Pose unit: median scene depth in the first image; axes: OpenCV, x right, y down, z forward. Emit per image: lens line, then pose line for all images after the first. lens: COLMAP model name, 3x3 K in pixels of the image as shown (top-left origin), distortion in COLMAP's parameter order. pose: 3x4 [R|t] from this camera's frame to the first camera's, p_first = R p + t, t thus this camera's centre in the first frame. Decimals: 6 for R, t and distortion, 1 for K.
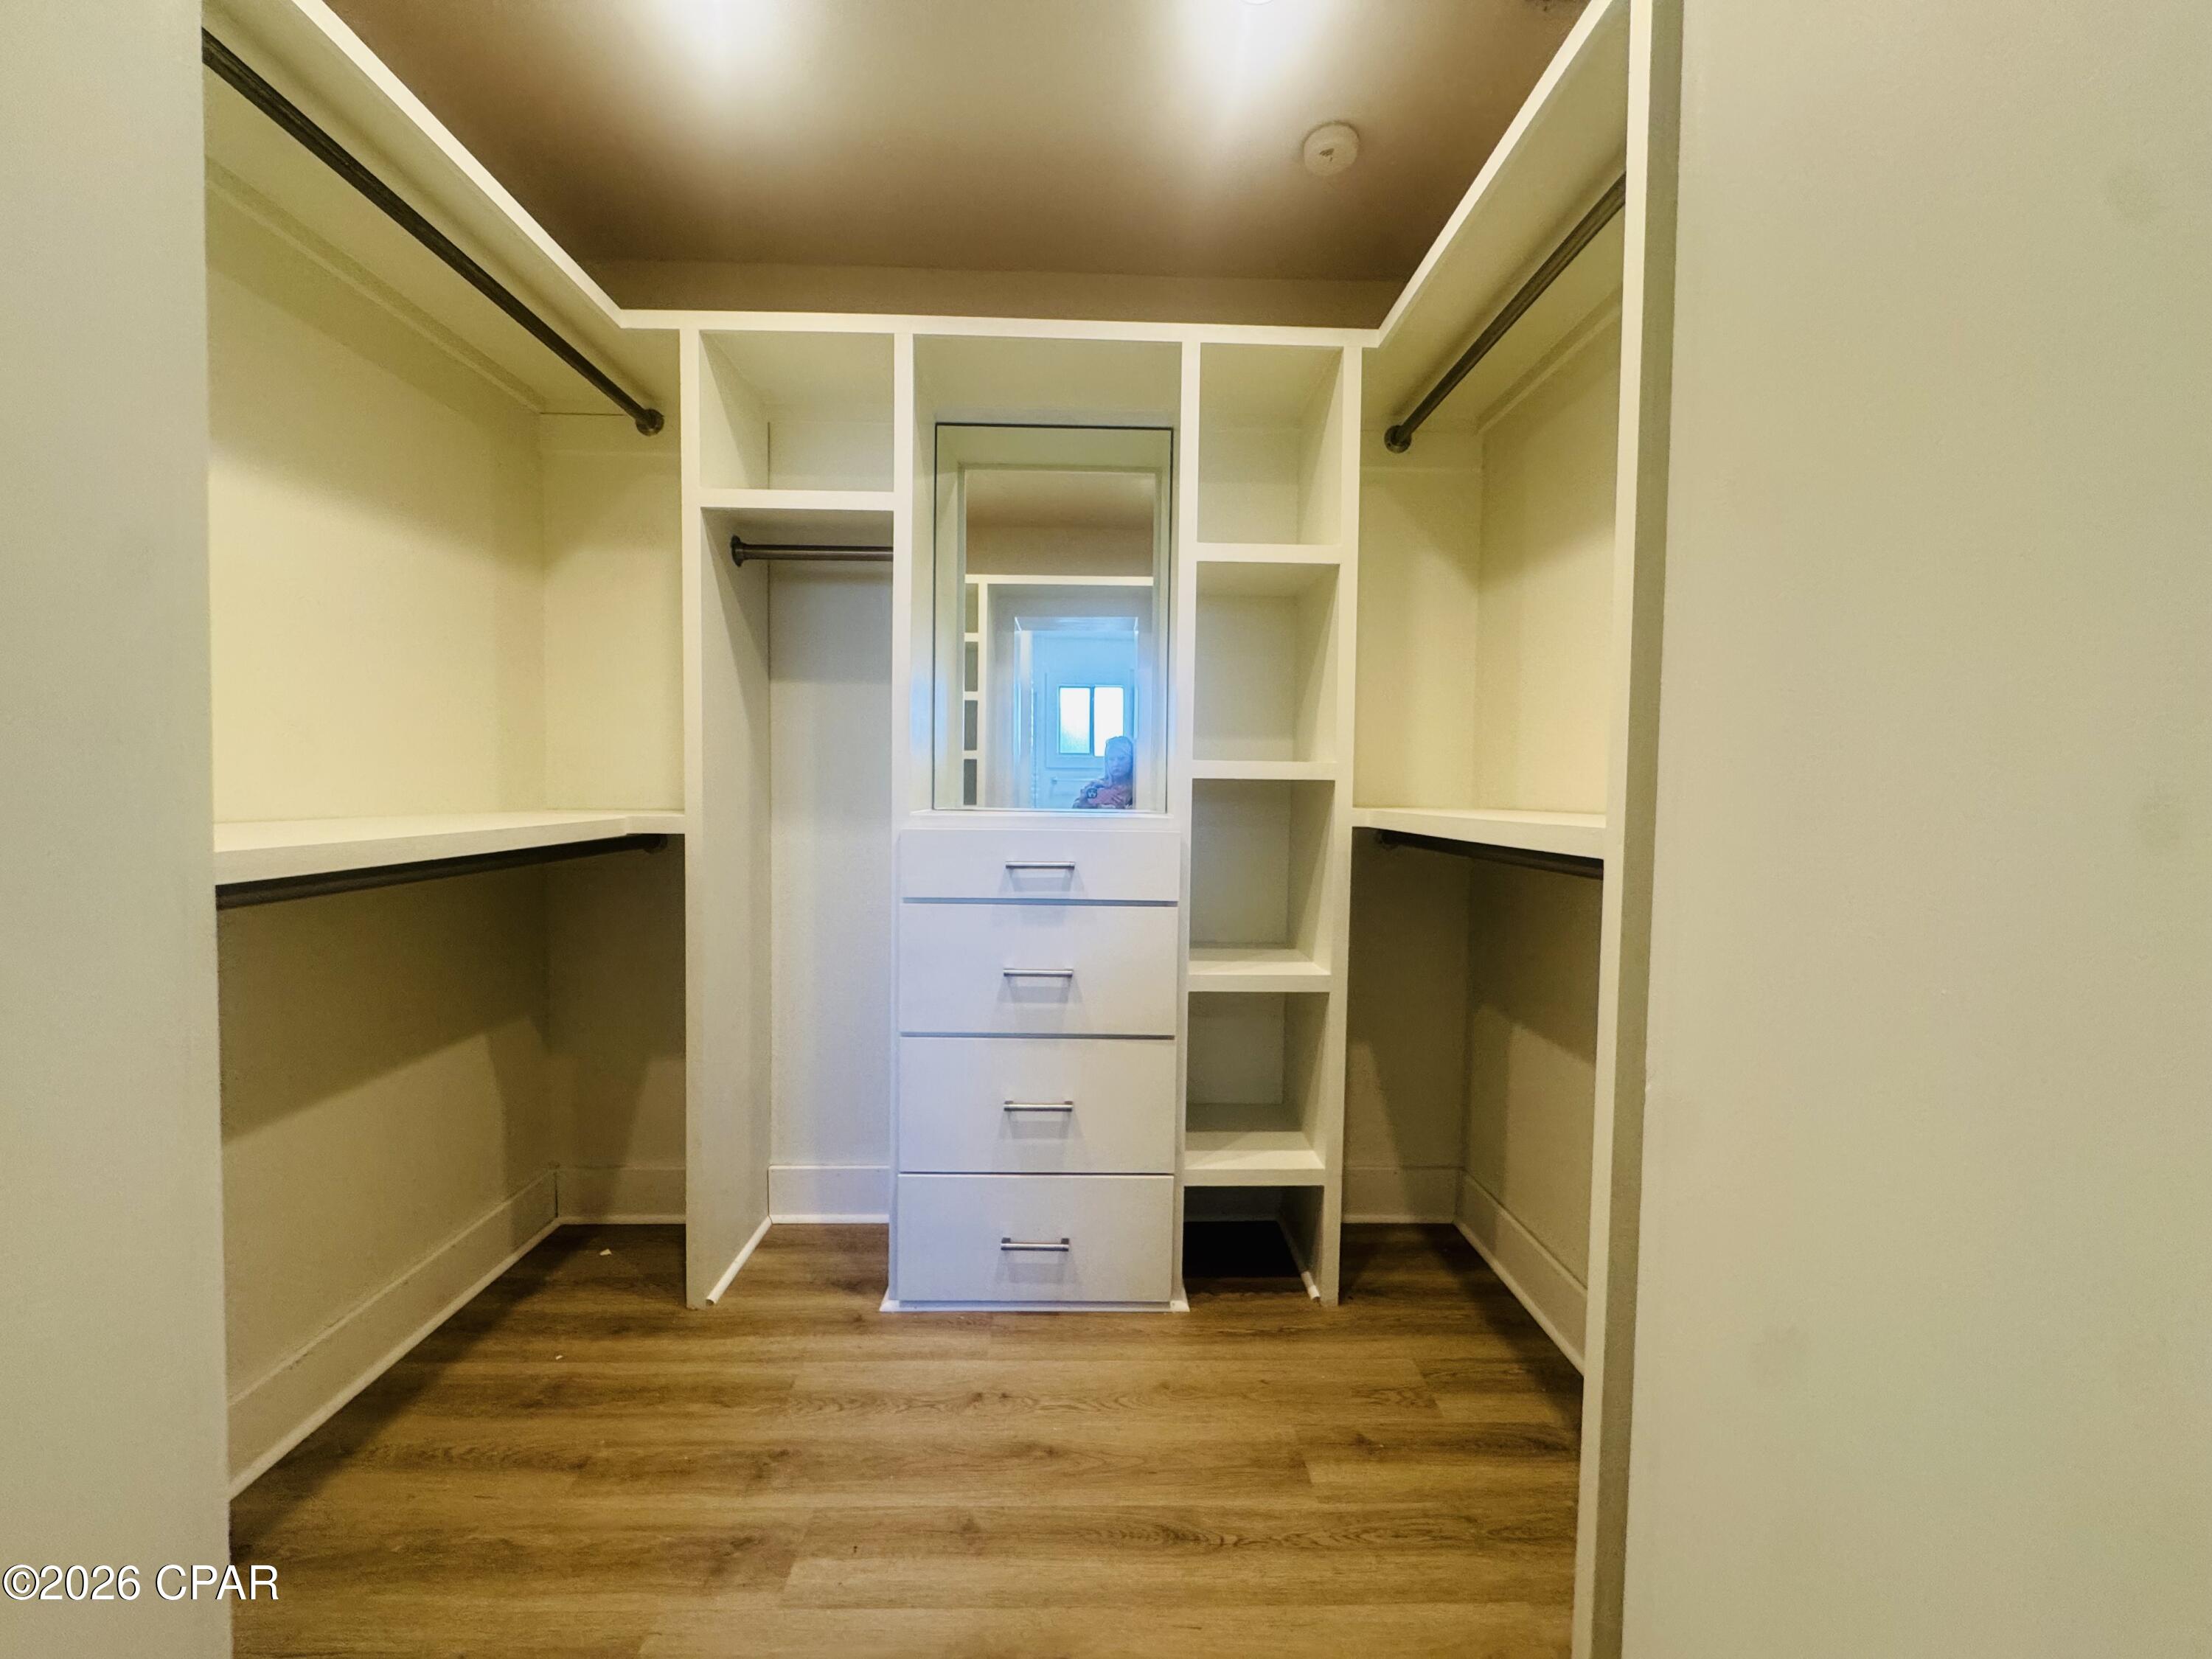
lens RADIAL K [[892.9, 0, 1104.5], [0, 892.9, 824.9], [0, 0, 1]] dist [-0.000859, 0.000275]
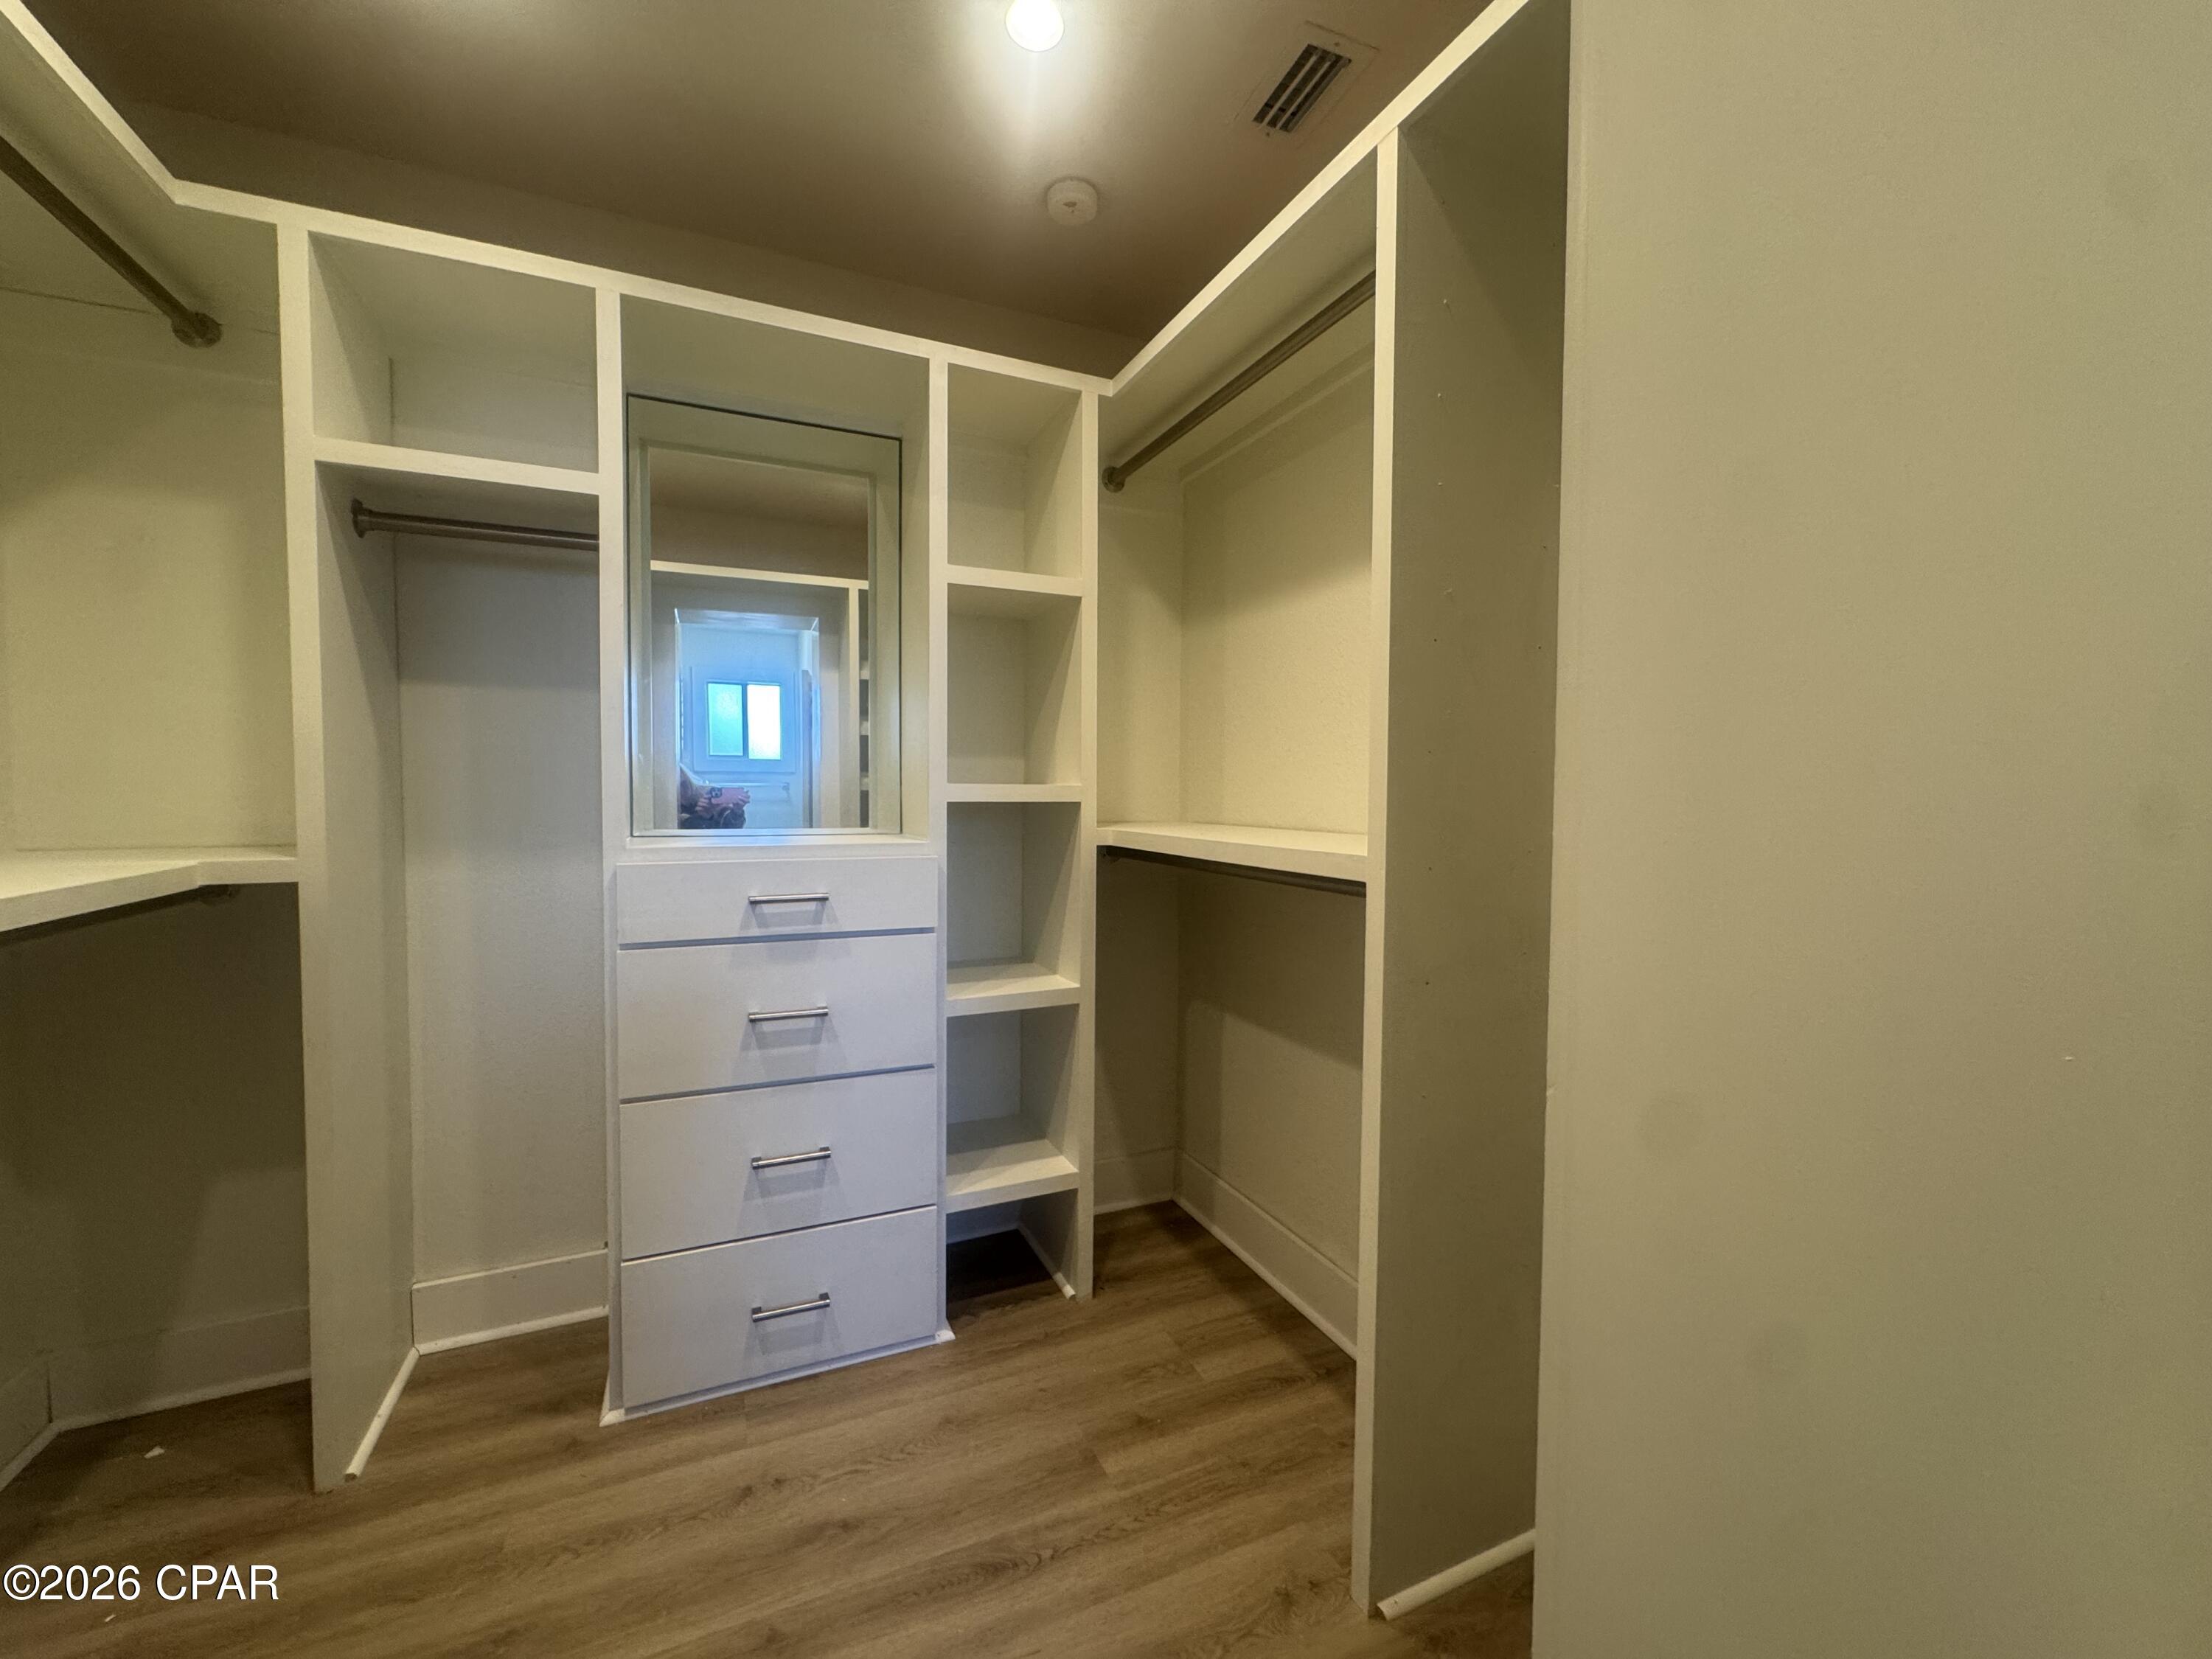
lens RADIAL K [[892.9, 0, 1104.5], [0, 892.9, 824.9], [0, 0, 1]] dist [-0.000859, 0.000275]
pose [[0.921441, -0.022156, 0.387885, -0.125378], [0.021232, 0.999752, 0.006668, -0.029577], [-0.387937, 0.002091, 0.921684, 0.019927]]
